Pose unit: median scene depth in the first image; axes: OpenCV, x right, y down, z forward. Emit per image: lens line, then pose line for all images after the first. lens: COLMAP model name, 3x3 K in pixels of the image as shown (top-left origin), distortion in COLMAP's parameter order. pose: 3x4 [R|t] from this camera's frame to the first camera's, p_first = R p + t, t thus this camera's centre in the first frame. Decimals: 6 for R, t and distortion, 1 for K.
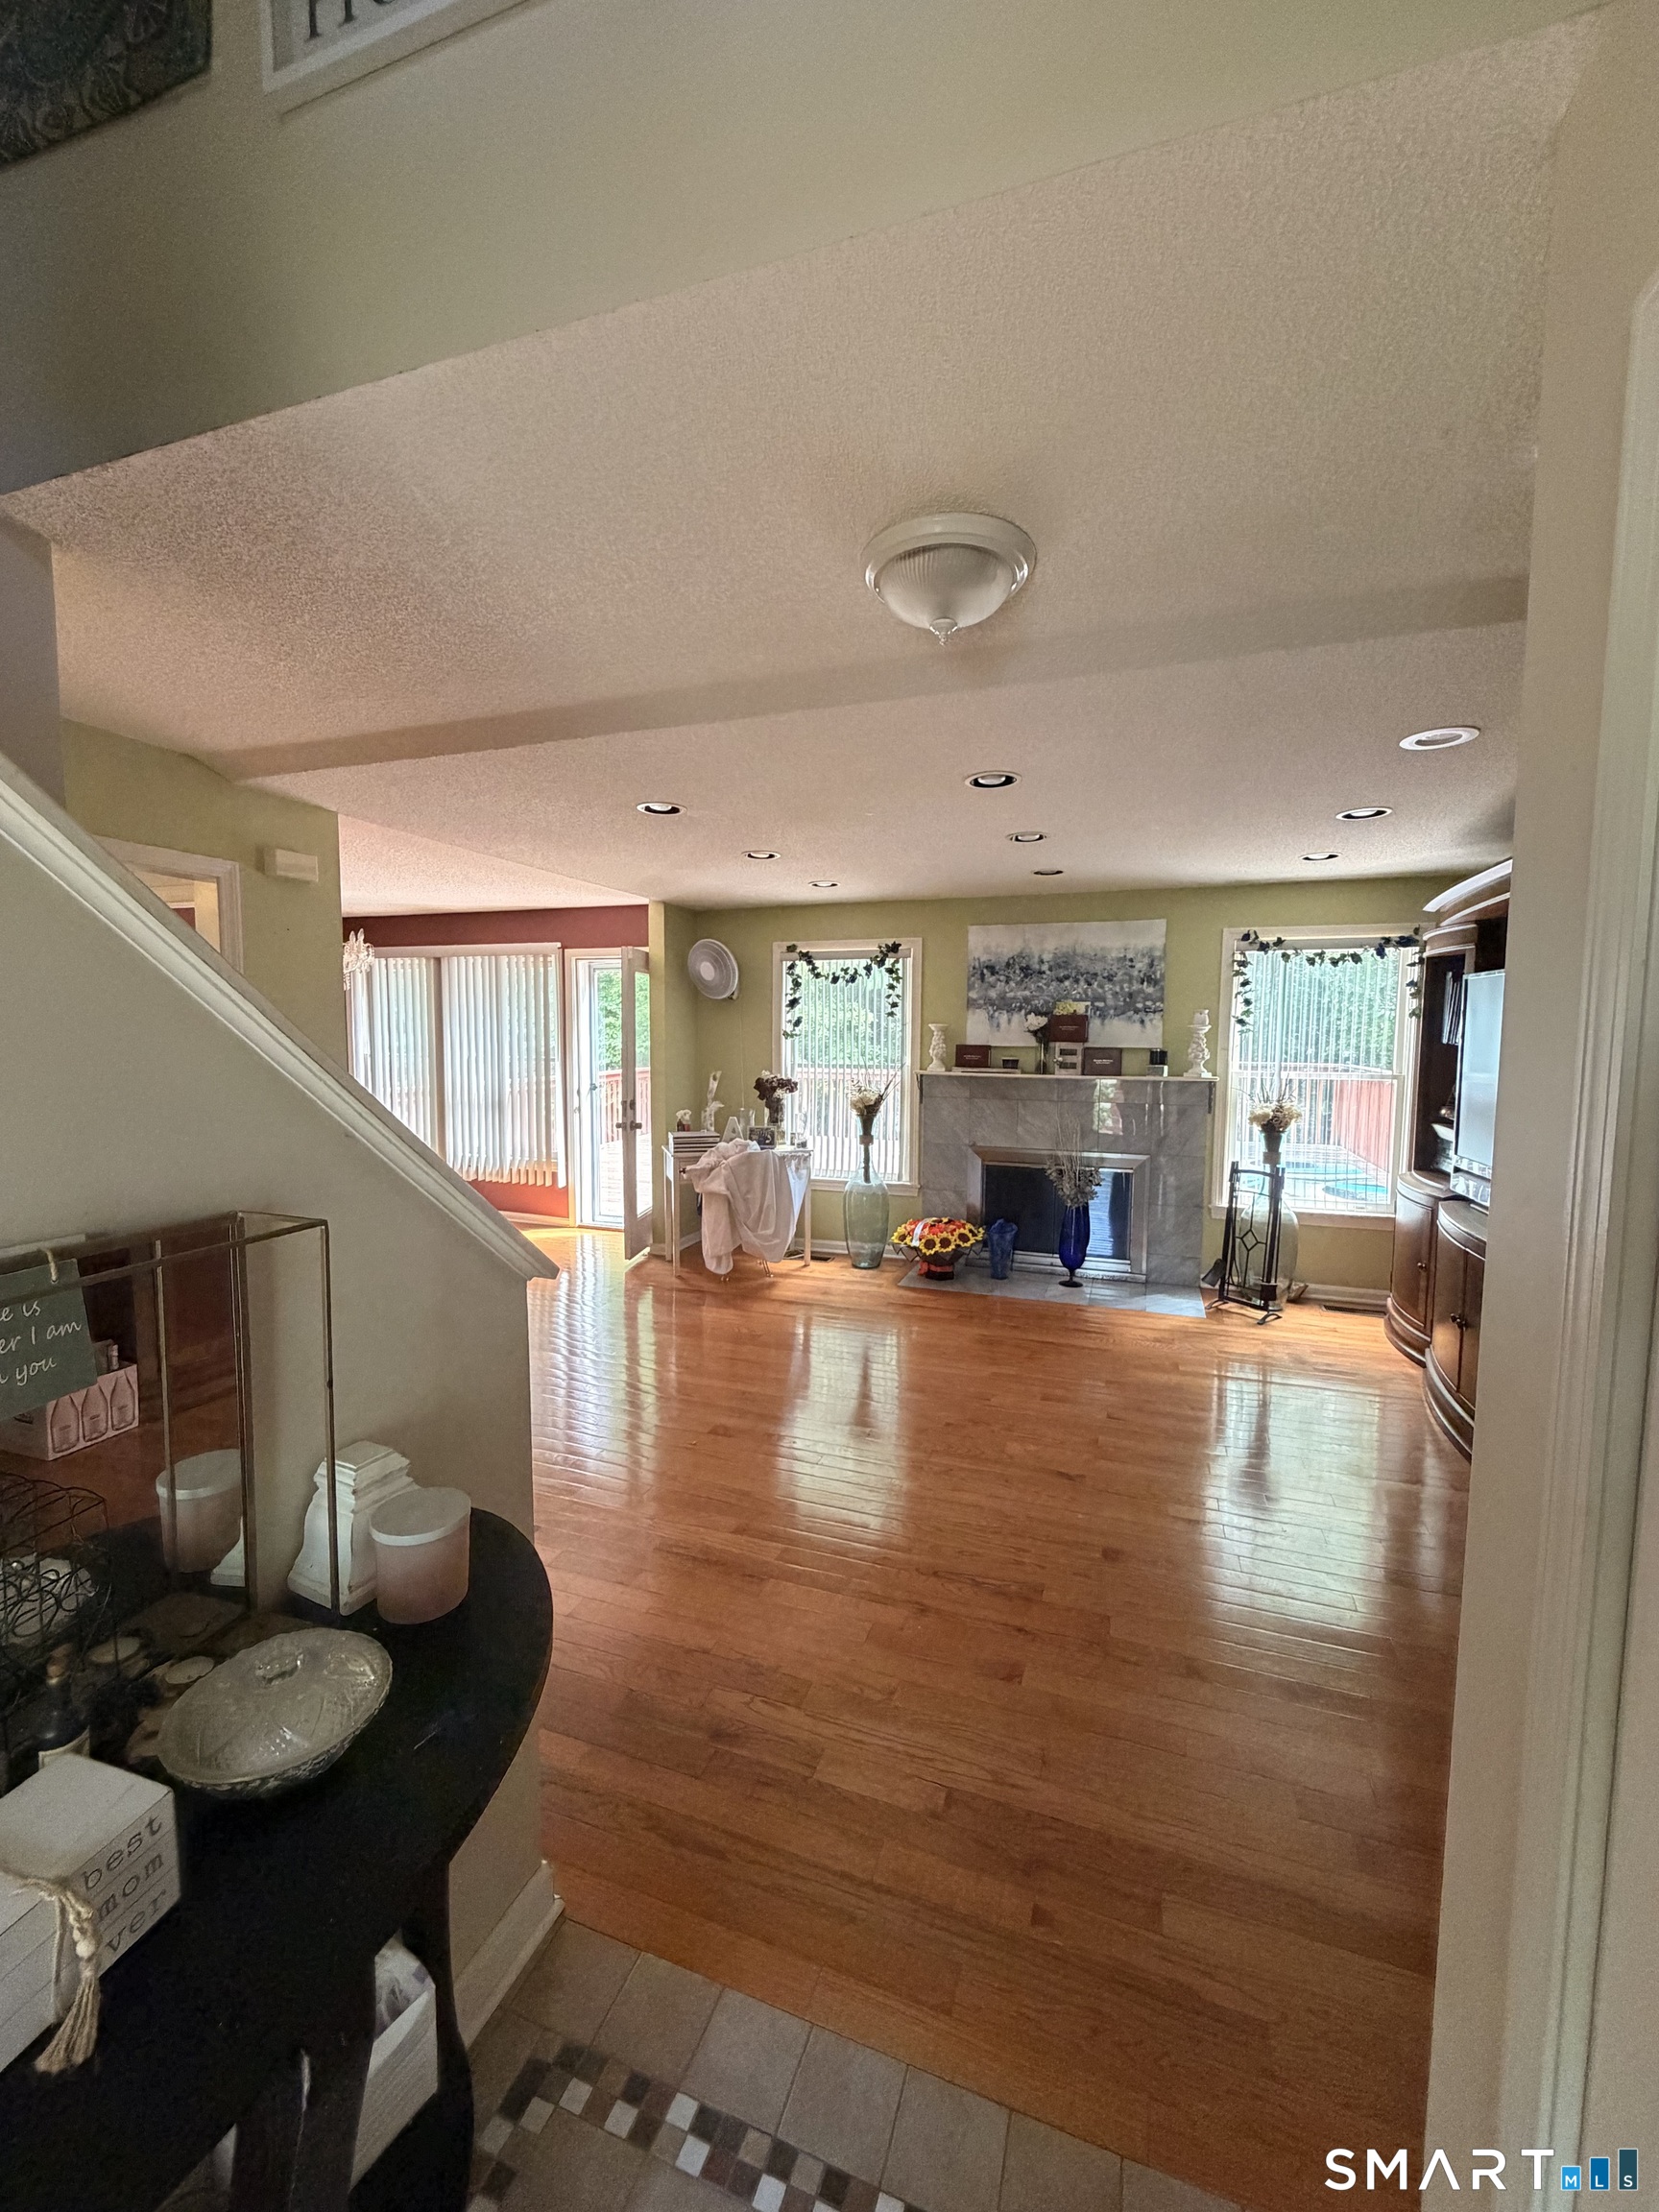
lens RADIAL K [[876.1, 0, 825.6], [0, 876.1, 1101.5], [0, 0, 1]] dist [-0.000036, -0.000145]
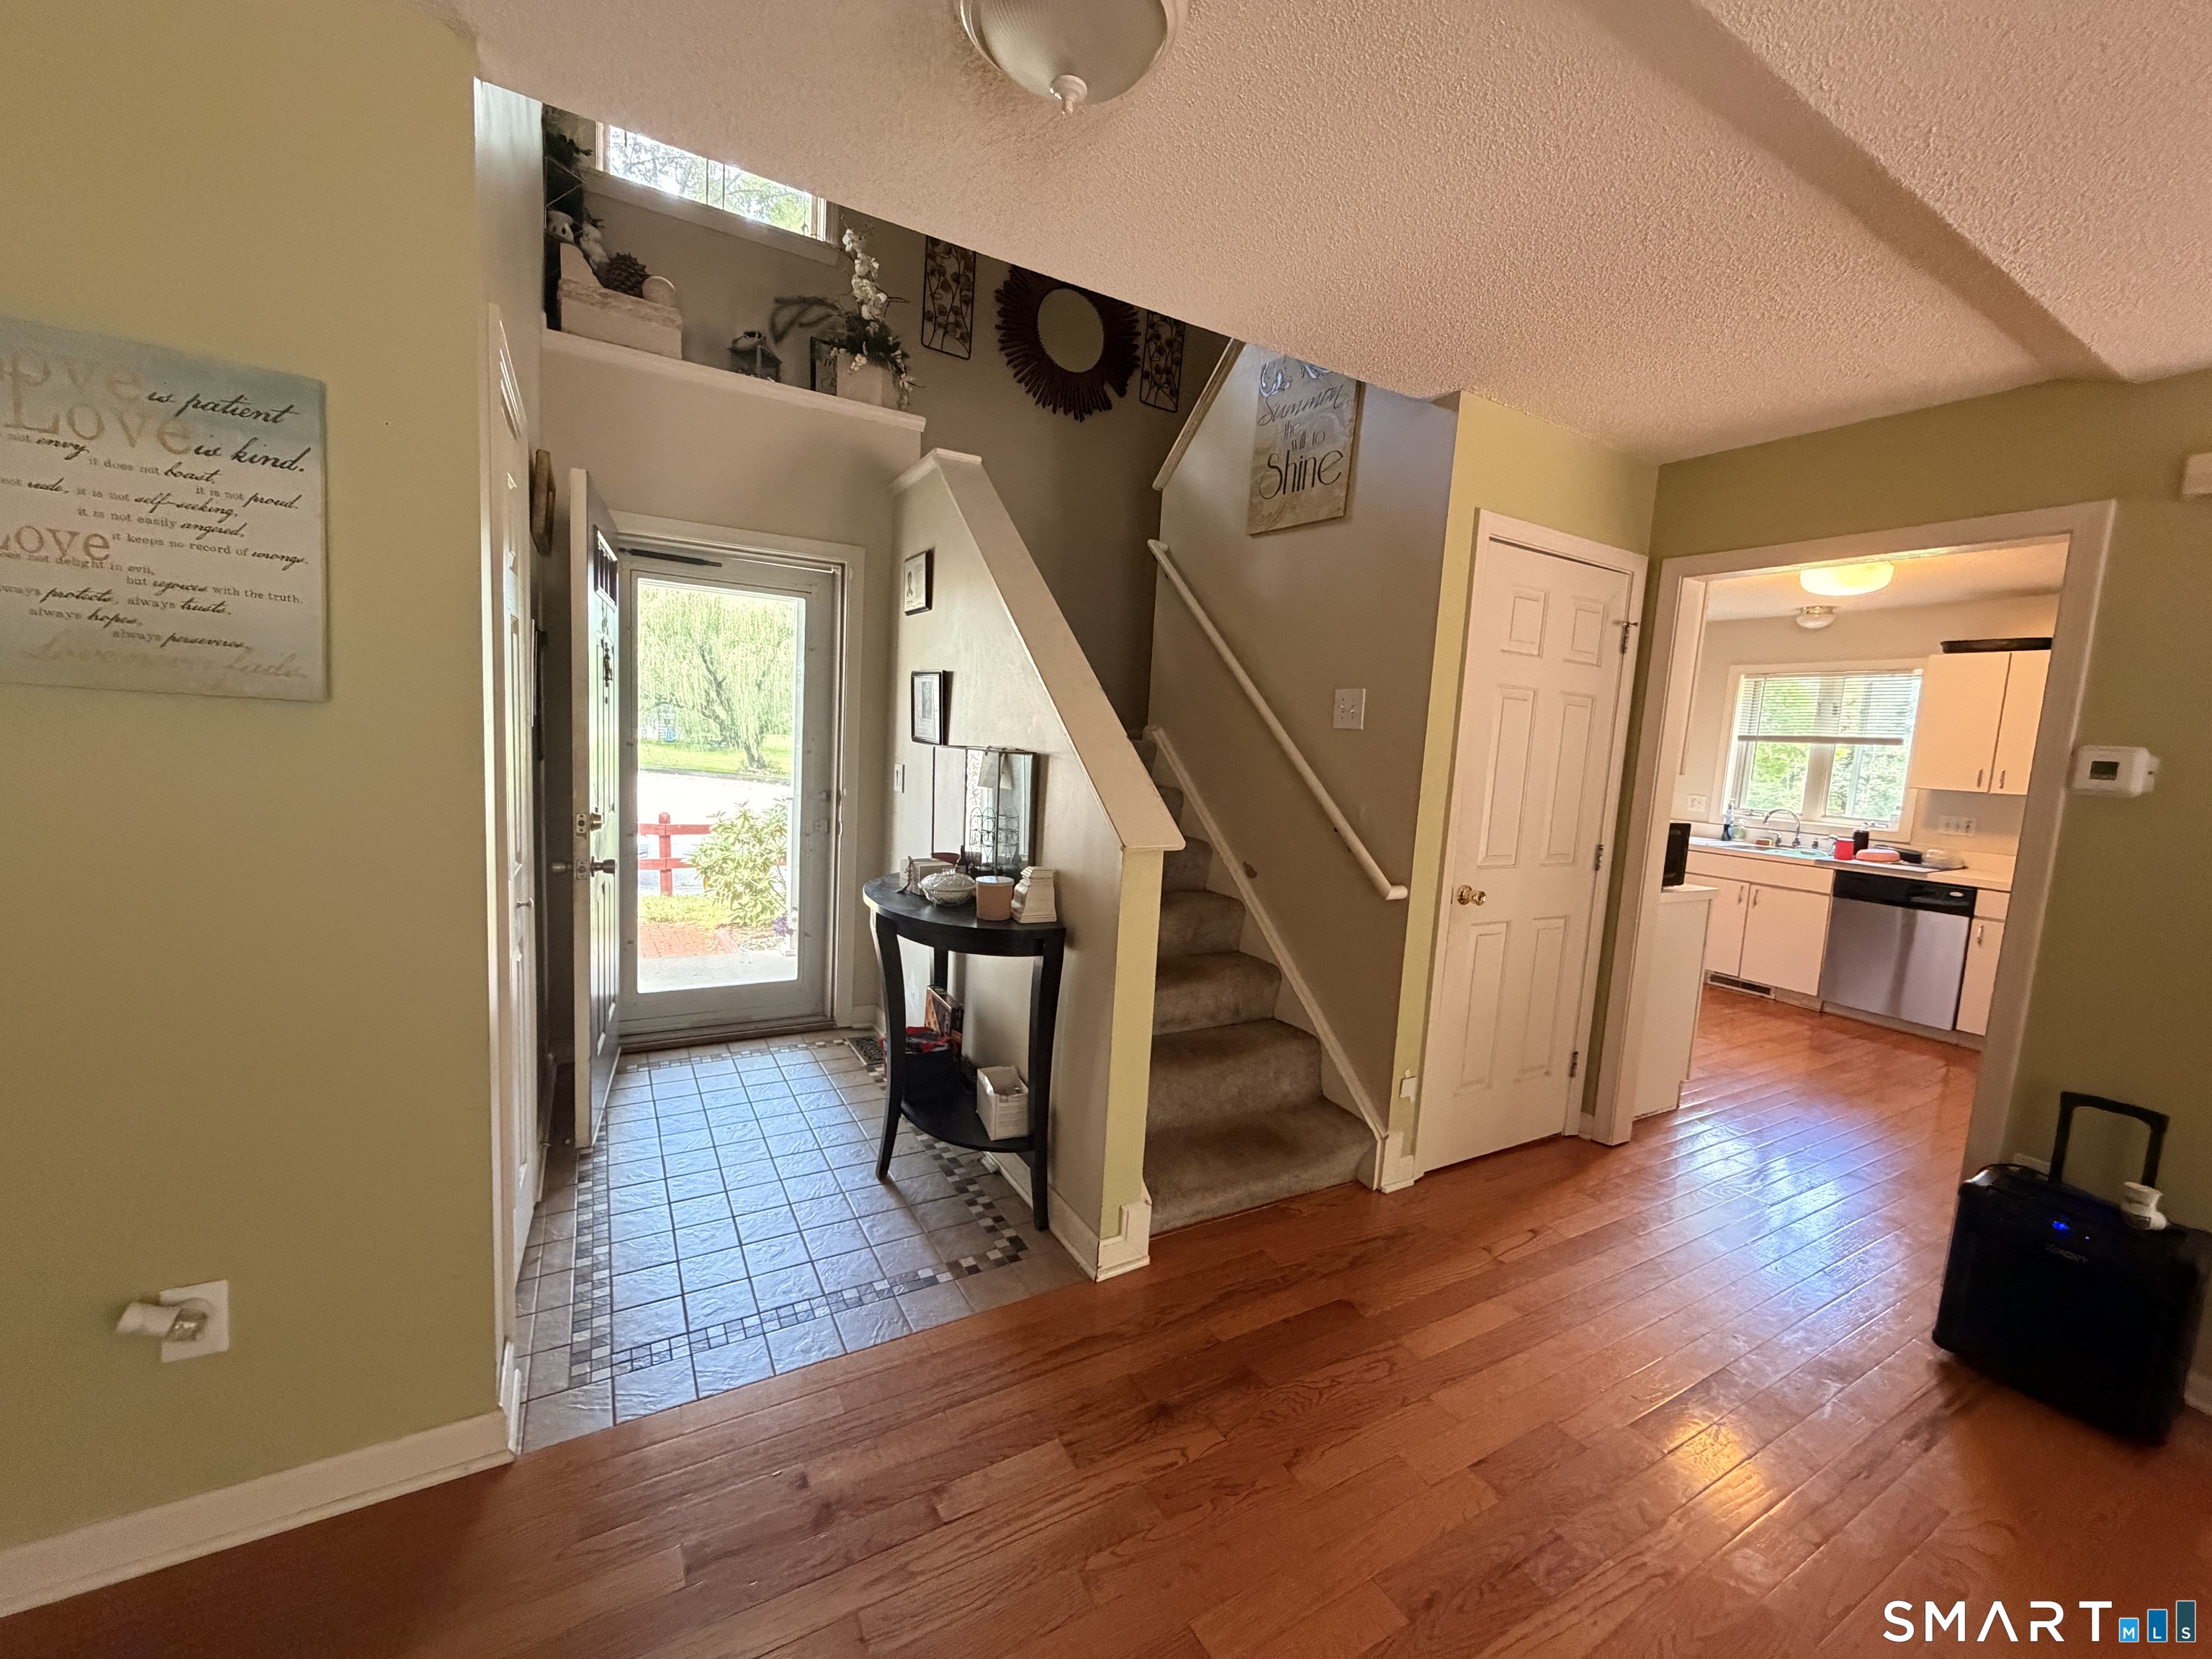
lens RADIAL K [[890.4, 0, 1100.0], [0, 890.4, 830.2], [0, 0, 1]] dist [0.000381, 0.000006]
pose [[-0.648589, 0.038494, -0.760165, 0.227067], [-0.121888, 0.980578, 0.153654, -0.015504], [0.751316, 0.192314, -0.631300, 0.510793]]
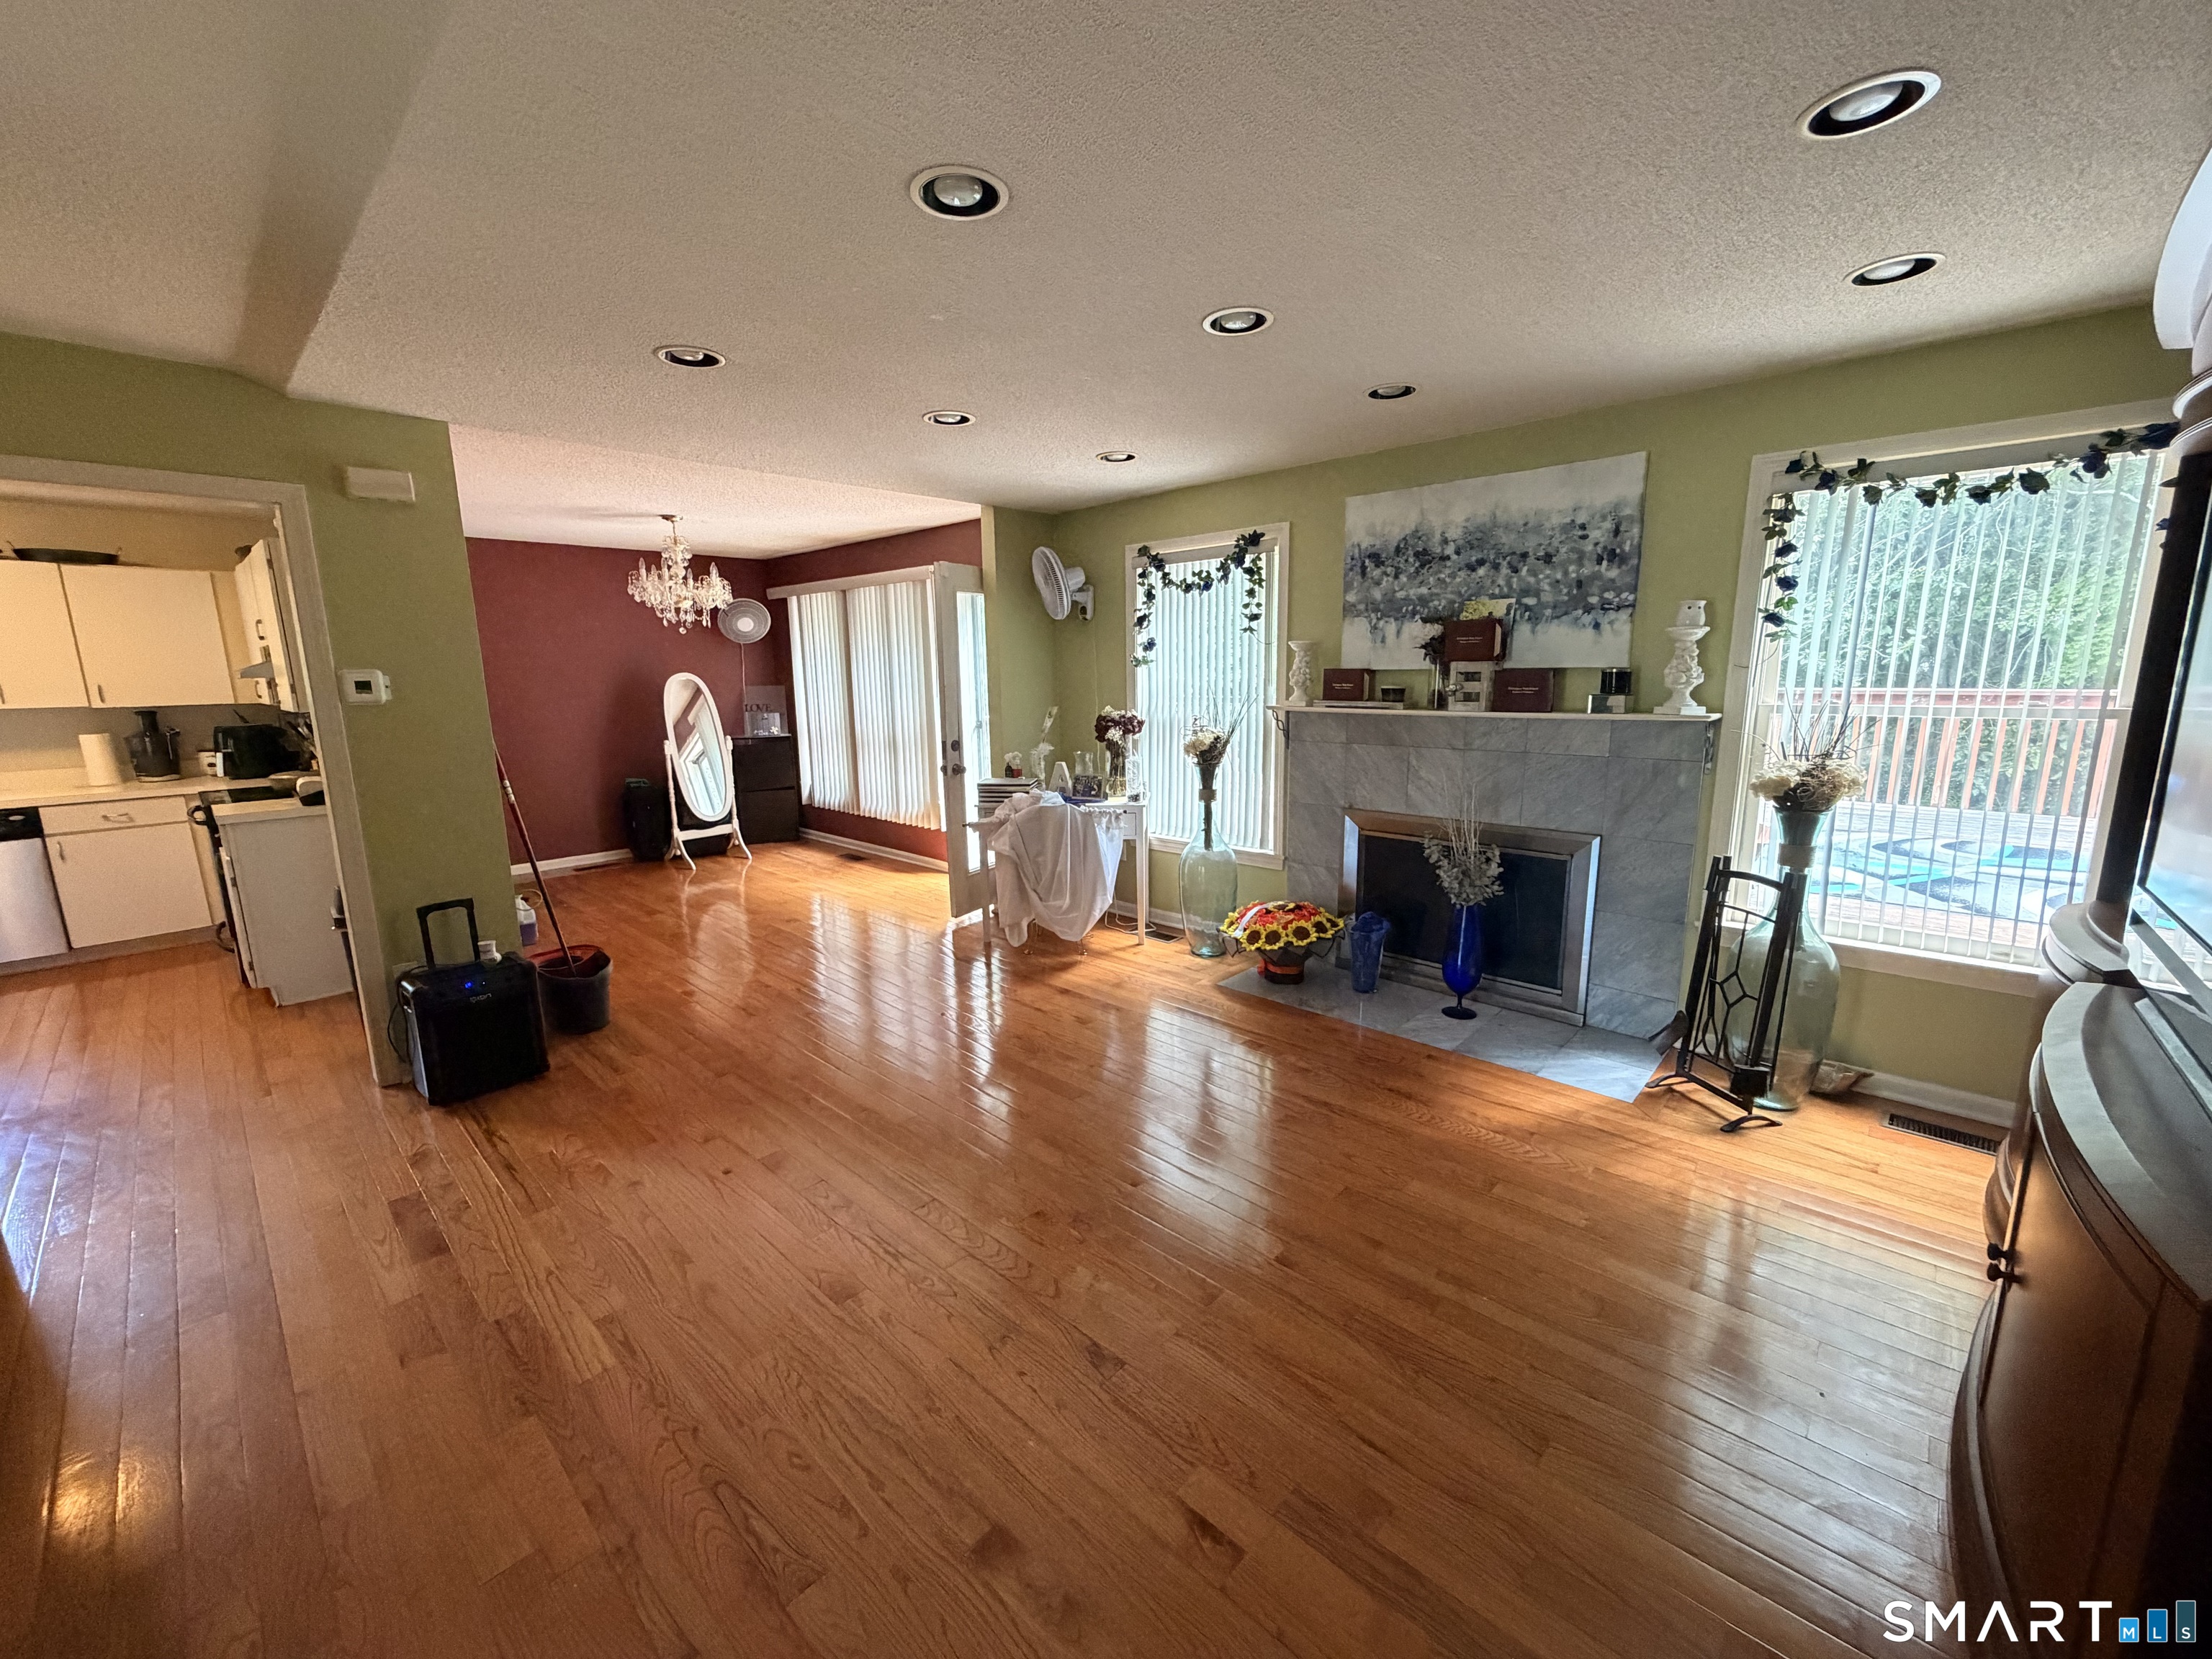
lens RADIAL K [[876.1, 0, 1107.2], [0, 876.1, 824.7], [0, 0, 1]] dist [-0.000036, -0.000145]
pose [[0.914701, 0.050004, -0.401025, 0.291153], [-0.009033, 0.994598, 0.103413, -0.010034], [0.404029, -0.090969, 0.910211, 0.261790]]
